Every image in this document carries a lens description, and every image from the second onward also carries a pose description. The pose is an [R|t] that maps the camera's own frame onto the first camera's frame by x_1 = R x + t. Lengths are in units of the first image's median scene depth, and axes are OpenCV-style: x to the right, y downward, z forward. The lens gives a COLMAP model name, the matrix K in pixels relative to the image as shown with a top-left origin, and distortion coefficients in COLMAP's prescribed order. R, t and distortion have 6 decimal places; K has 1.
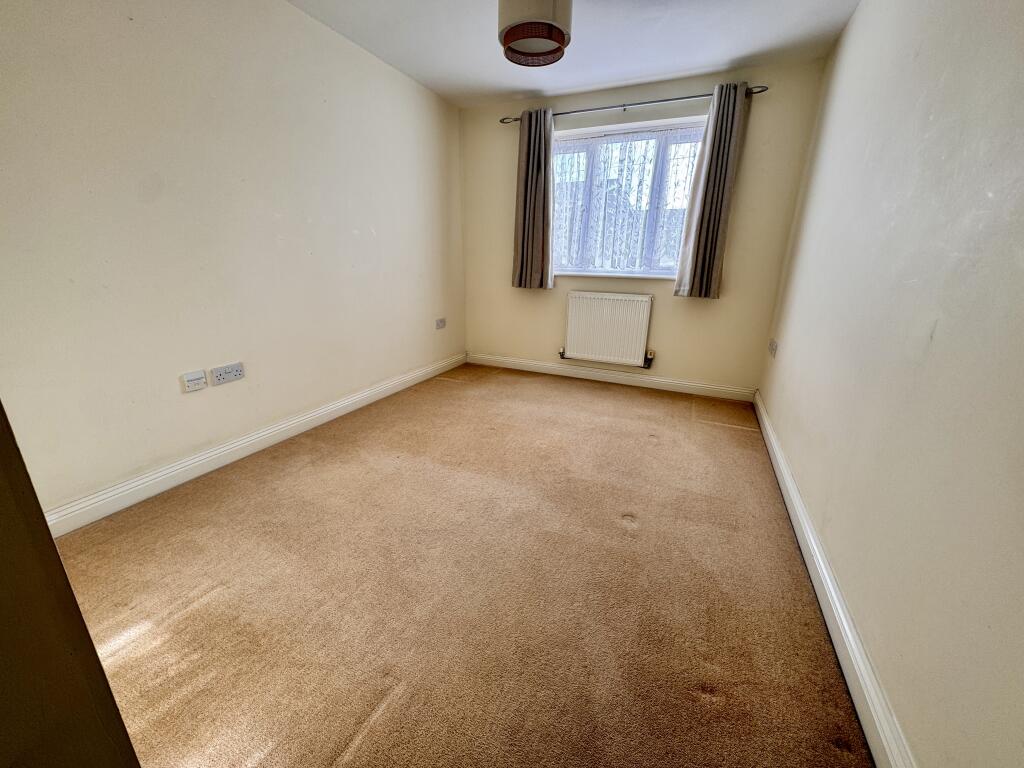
lens RADIAL K [[409.0, 0, 512.0], [0, 409.0, 384.0], [0, 0, 1]] dist [0.000802, 0.000476]
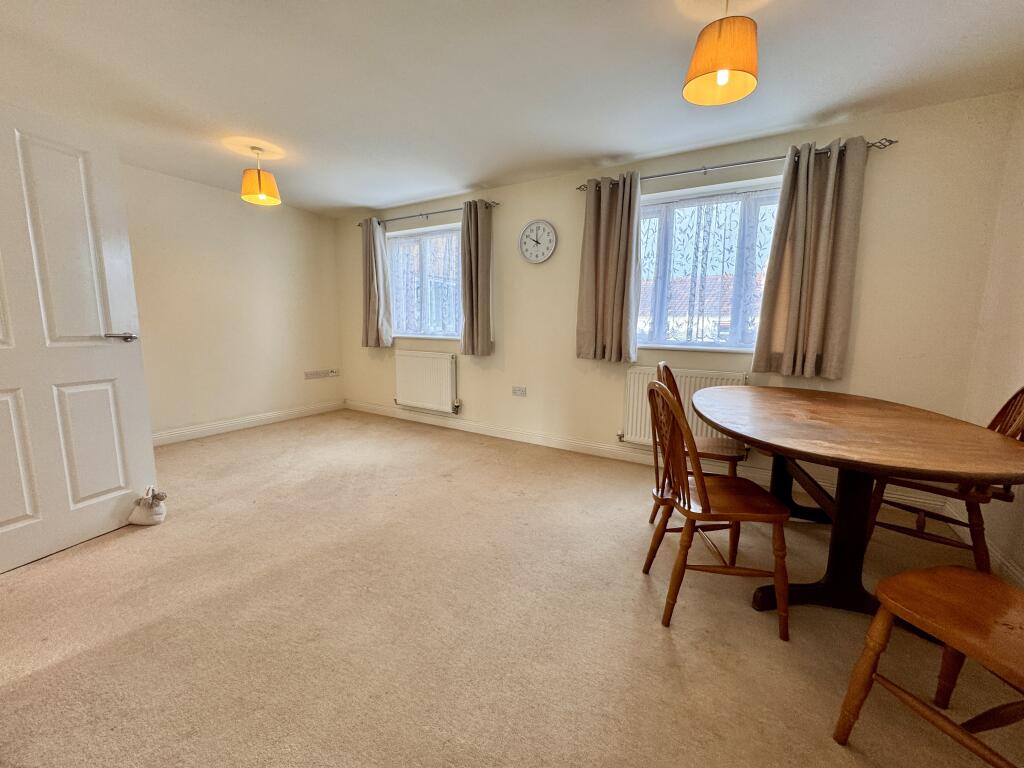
lens RADIAL K [[467.4, 0, 512.5], [0, 467.4, 396.0], [0, 0, 1]] dist [0.000189, 0.000136]
pose [[0.987345, 0.028985, -0.155915, 0.584266], [-0.052439, 0.987522, -0.148492, 0.086998], [0.149666, 0.154789, 0.976545, -0.260599]]
